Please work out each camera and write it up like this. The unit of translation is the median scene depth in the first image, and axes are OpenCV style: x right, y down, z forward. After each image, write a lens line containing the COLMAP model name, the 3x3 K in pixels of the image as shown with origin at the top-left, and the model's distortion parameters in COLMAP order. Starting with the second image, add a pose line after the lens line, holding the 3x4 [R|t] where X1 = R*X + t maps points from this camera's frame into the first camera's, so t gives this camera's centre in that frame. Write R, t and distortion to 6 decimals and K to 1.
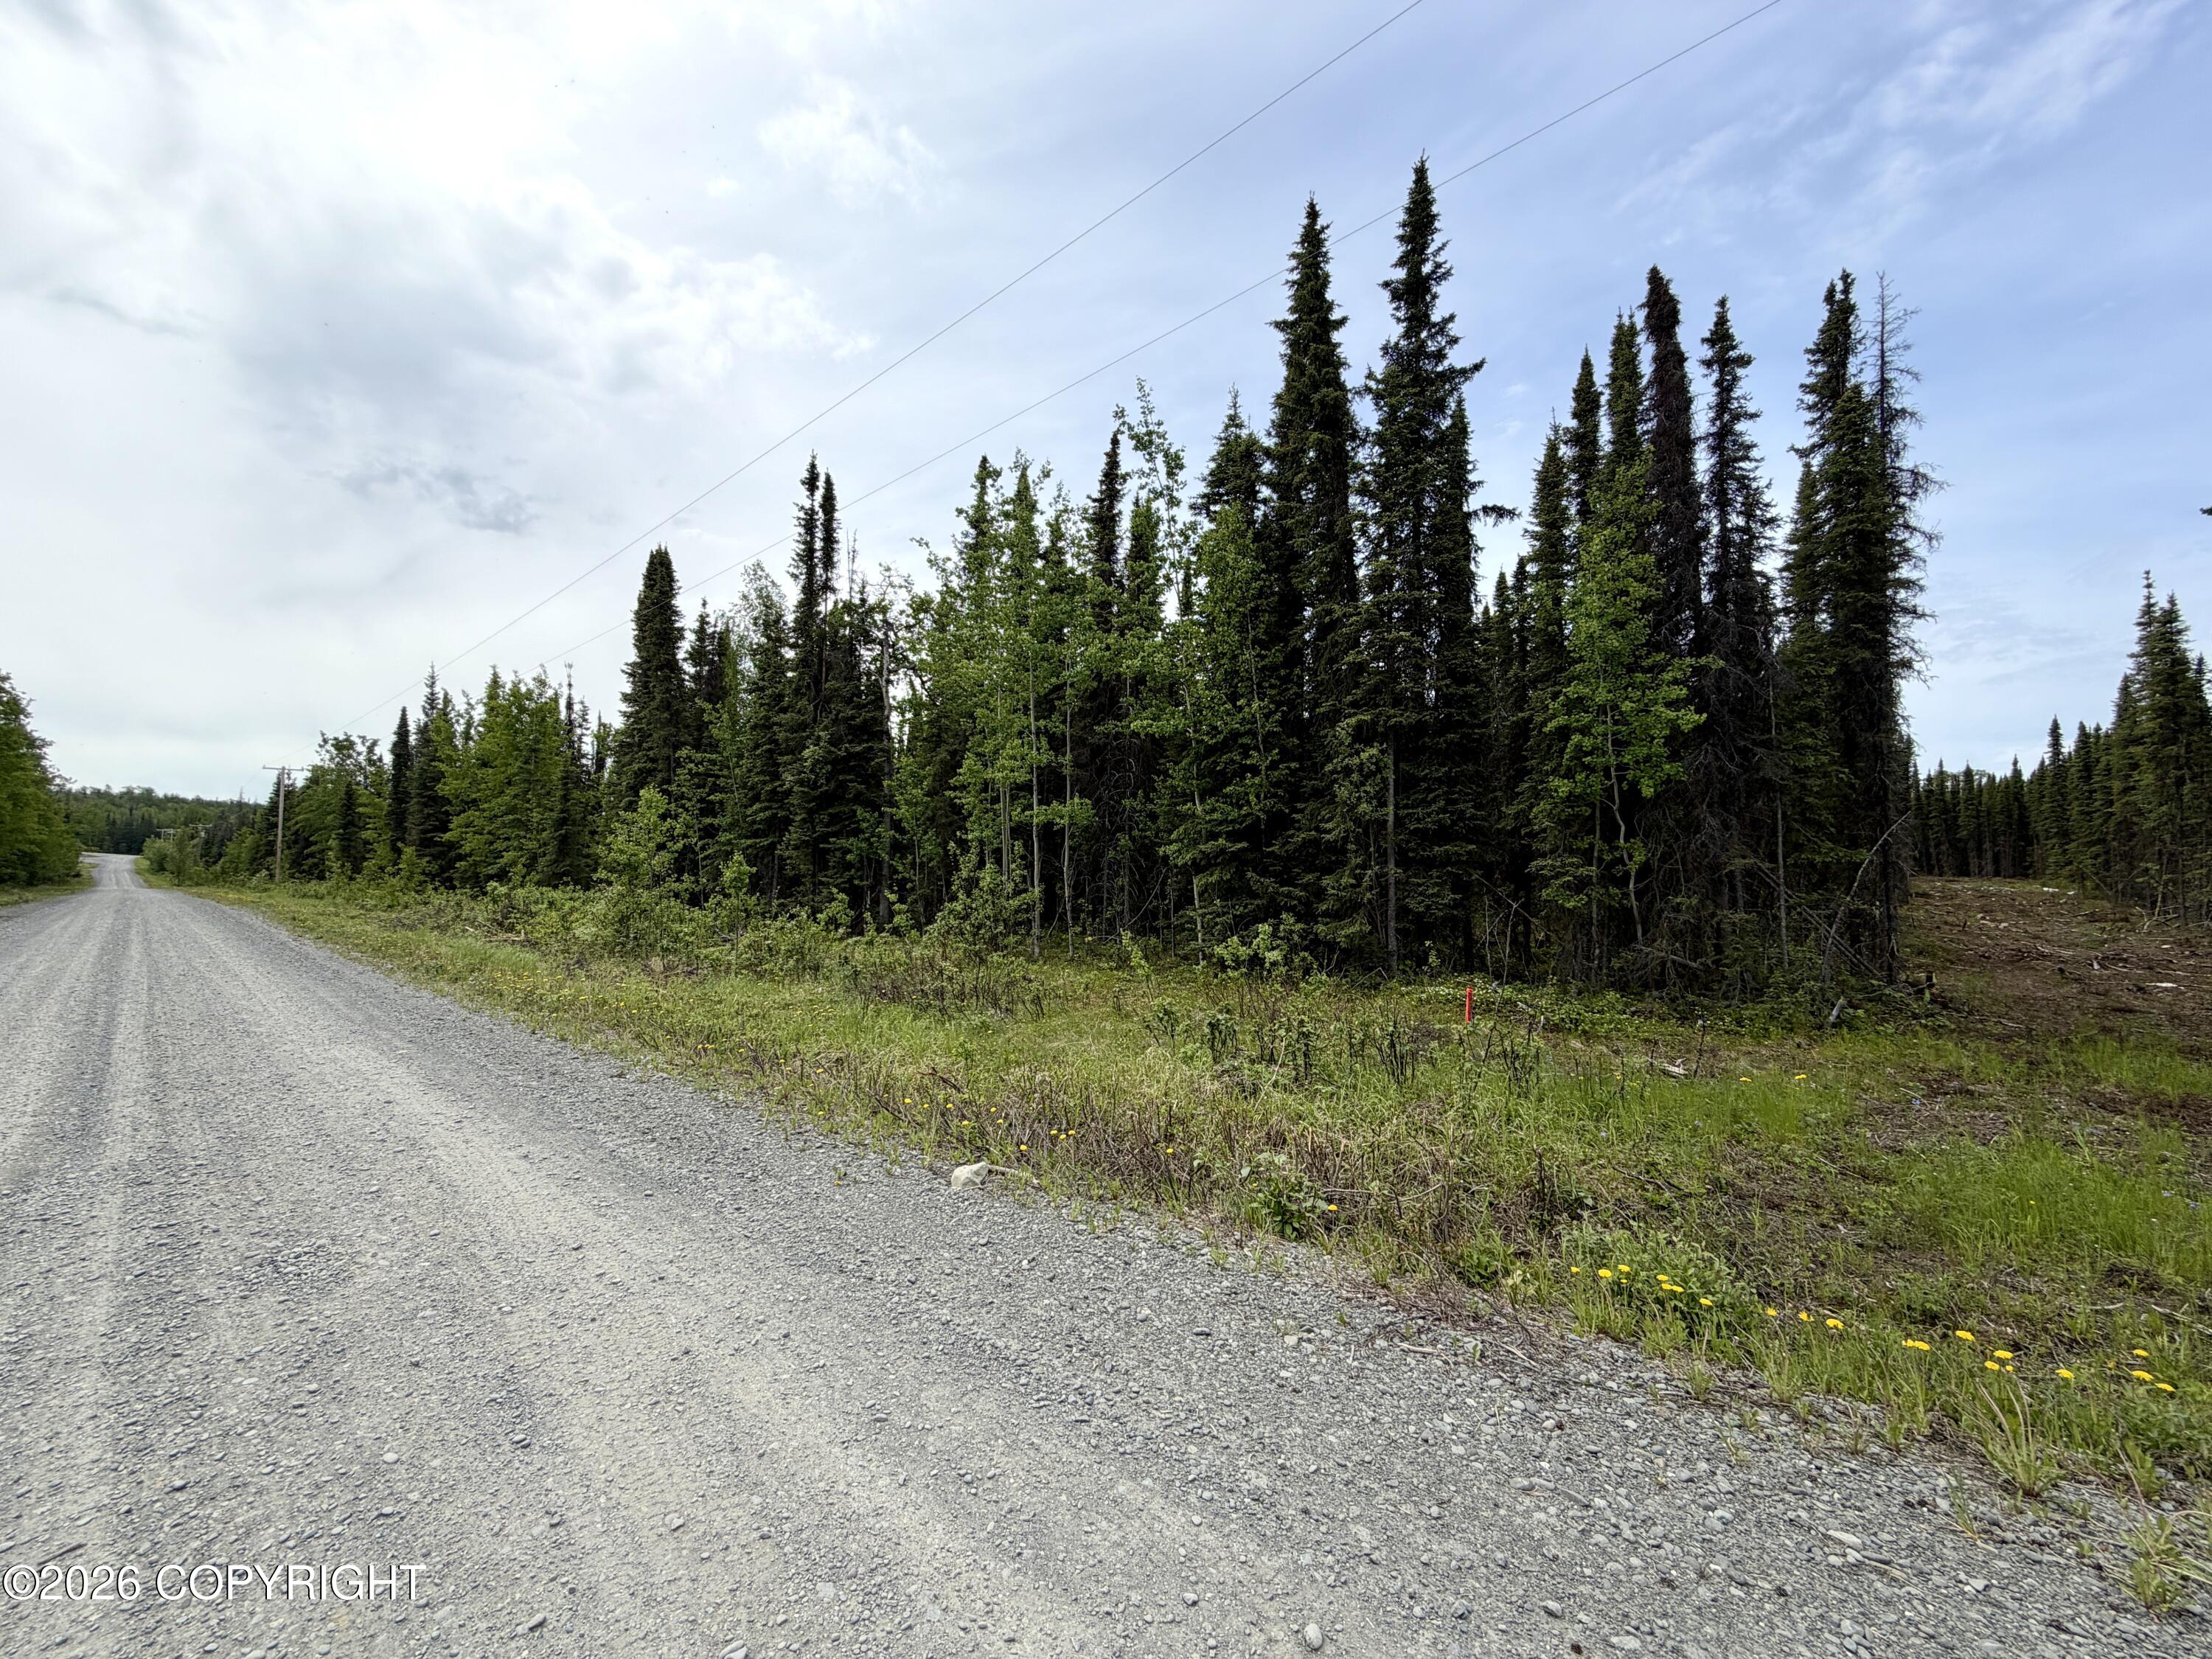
lens RADIAL K [[919.9, 0, 1106.0], [0, 919.9, 829.5], [0, 0, 1]] dist [-0.001673, 0.010948]
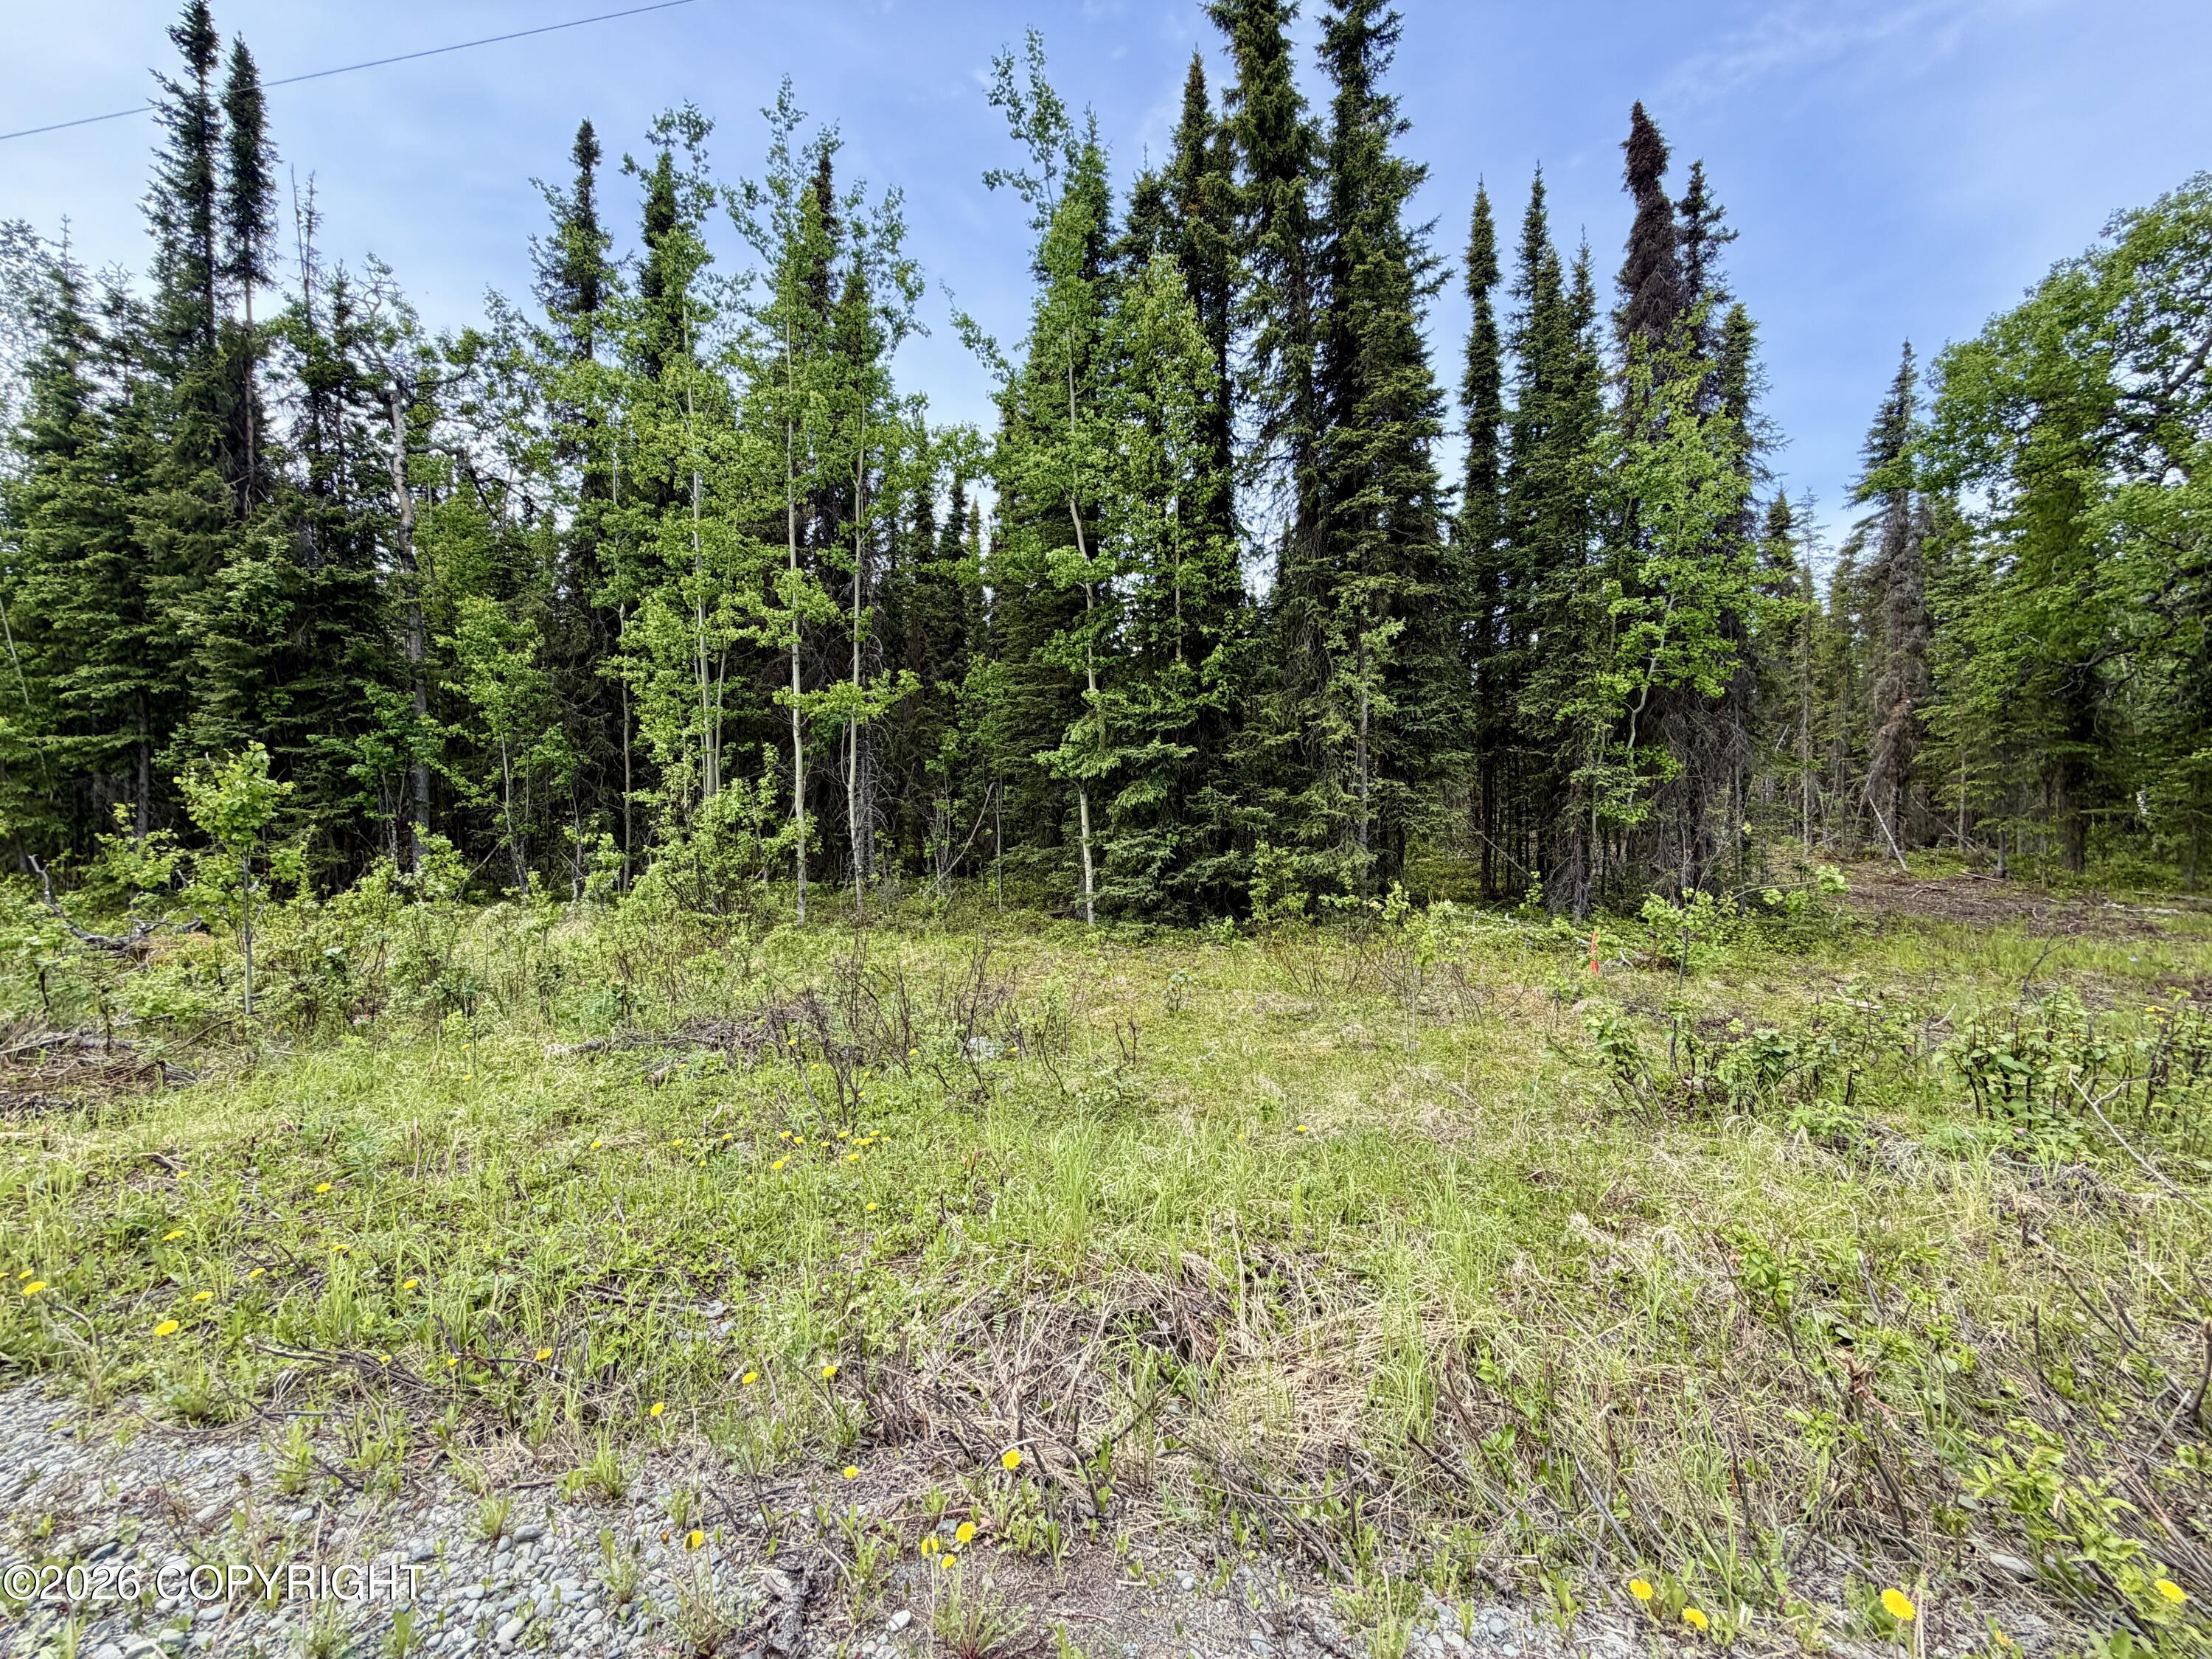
lens RADIAL K [[885.8, 0, 1123.4], [0, 885.8, 810.3], [0, 0, 1]] dist [0.002978, 0.000325]
pose [[0.840556, -0.025206, 0.541138, -0.159900], [-0.013126, 0.997676, 0.066861, 0.010877], [-0.541566, -0.063303, 0.838271, 0.263096]]
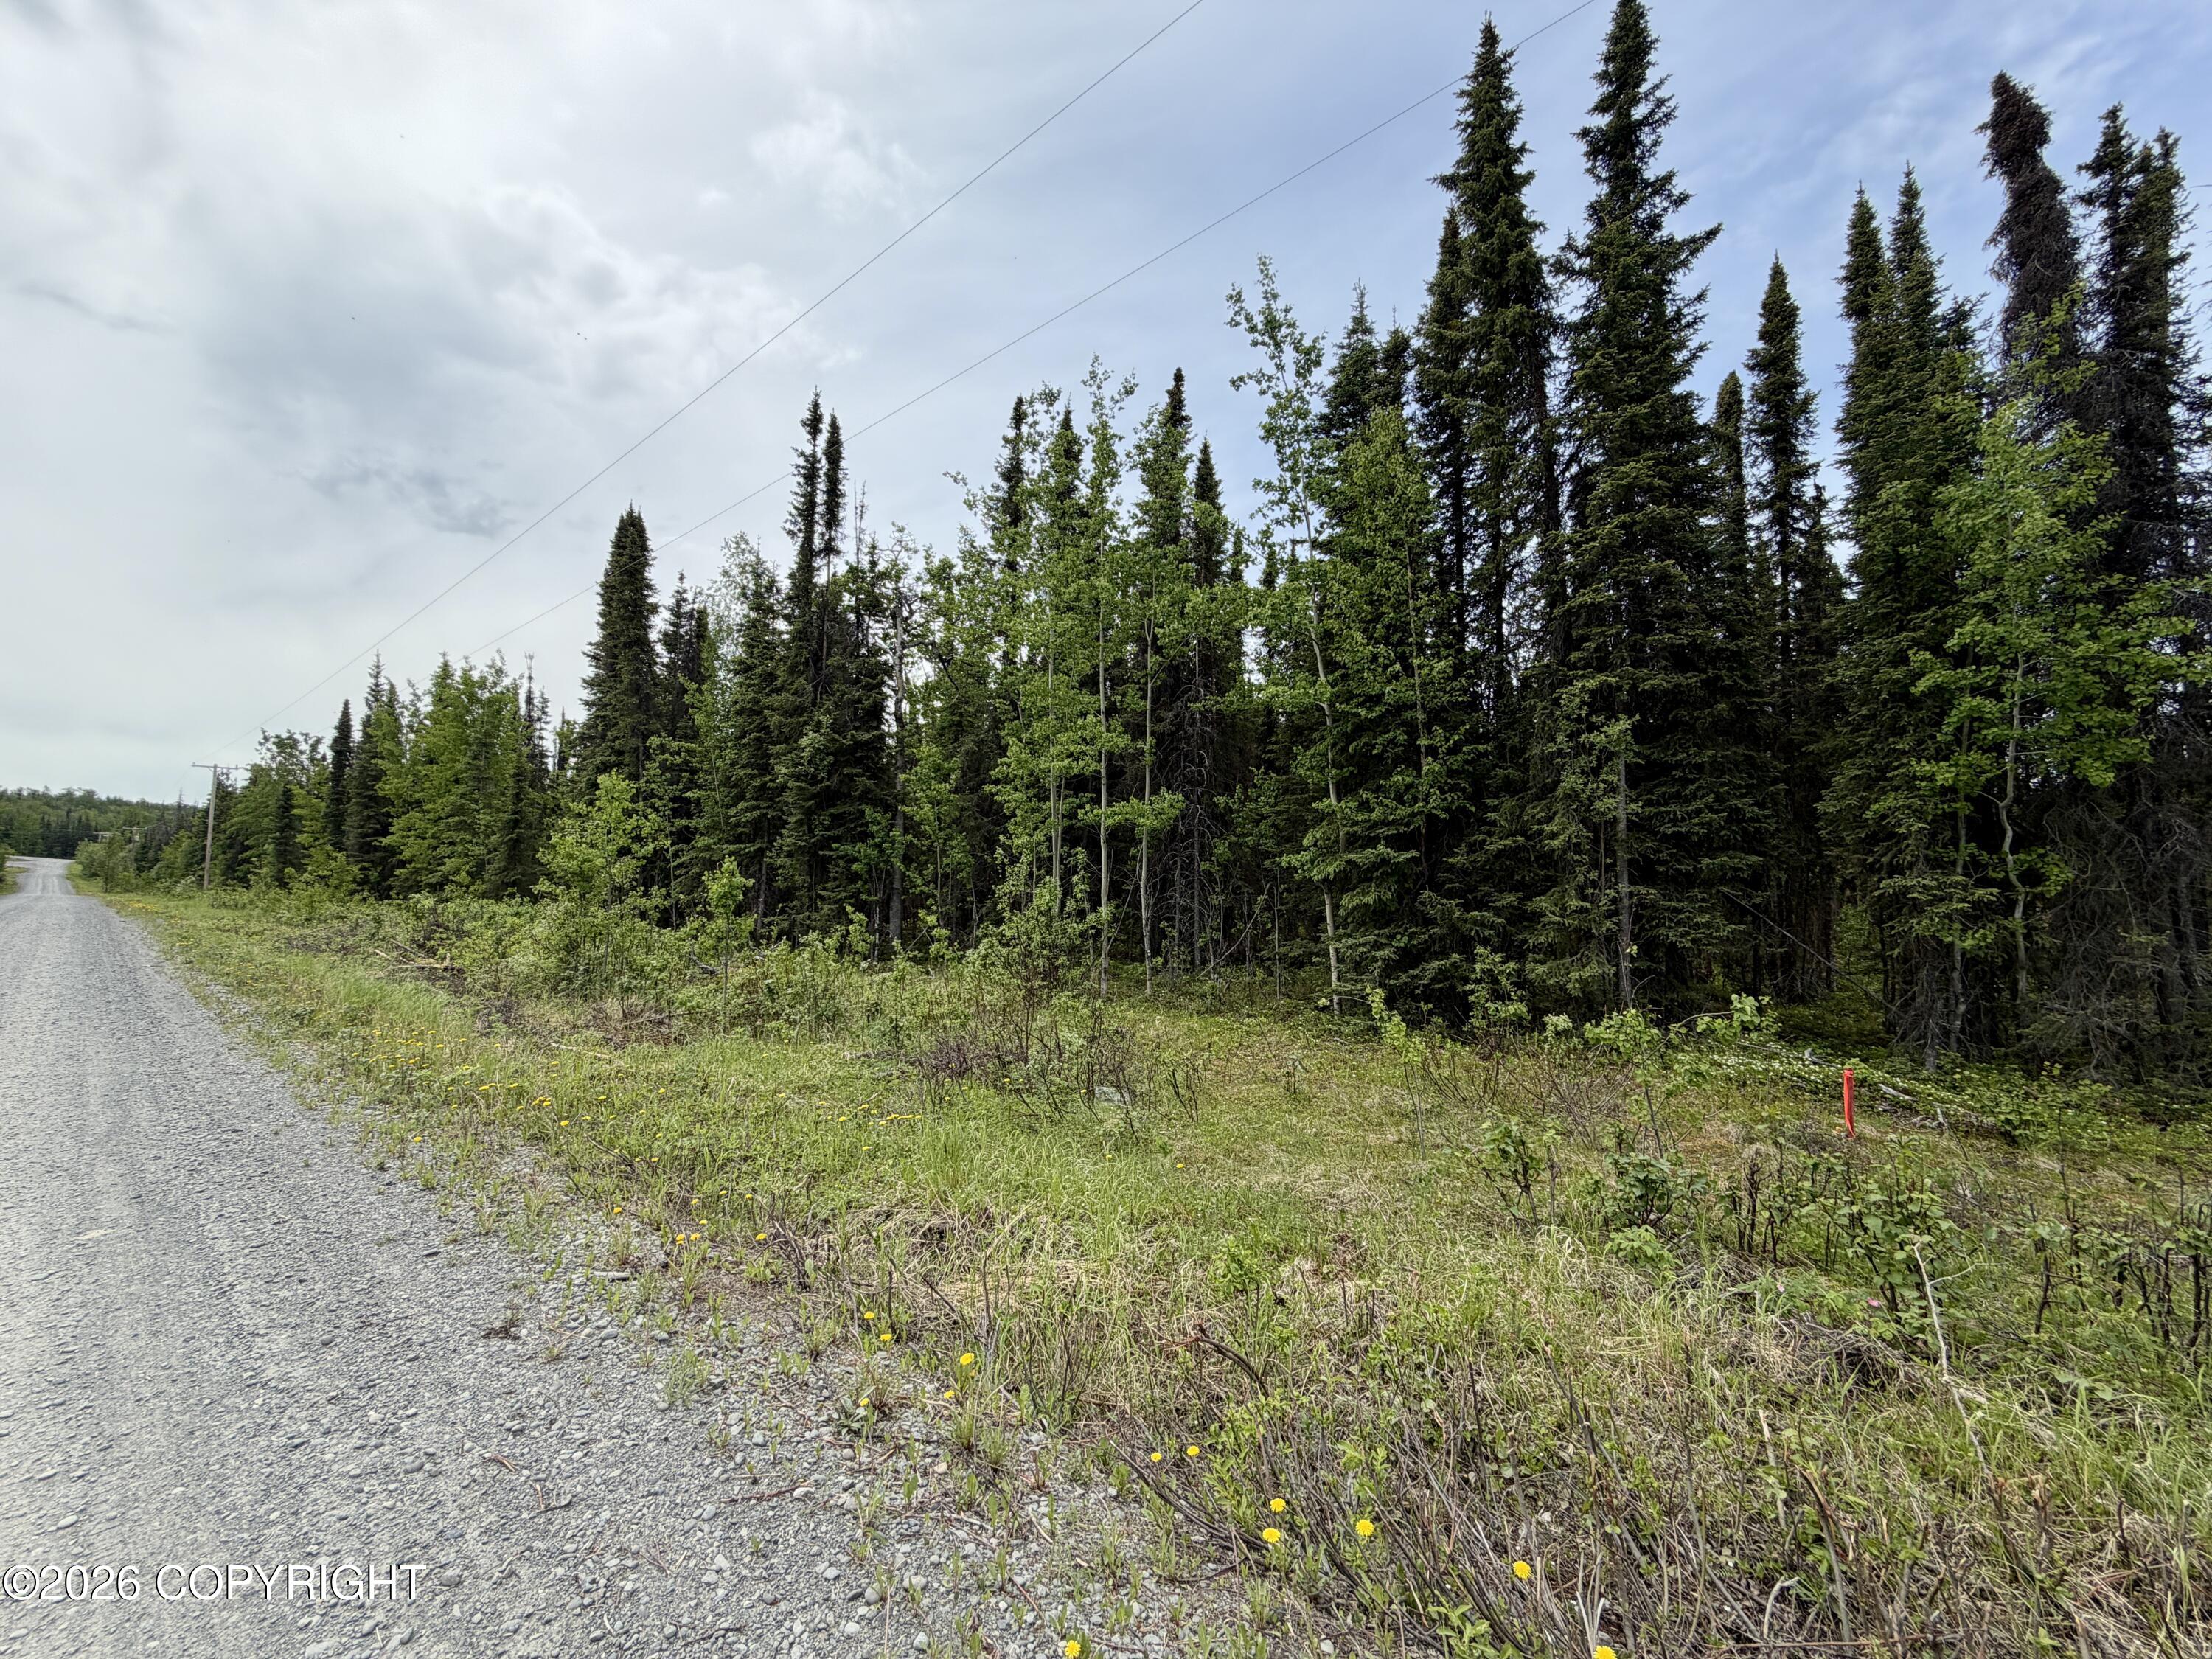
lens RADIAL K [[885.8, 0, 1123.4], [0, 885.8, 810.3], [0, 0, 1]] dist [0.002978, 0.000325]
pose [[0.998659, 0.006153, 0.051413, -0.072182], [-0.004544, 0.999498, -0.031368, 0.002885], [-0.051580, 0.031092, 0.998185, 0.173784]]
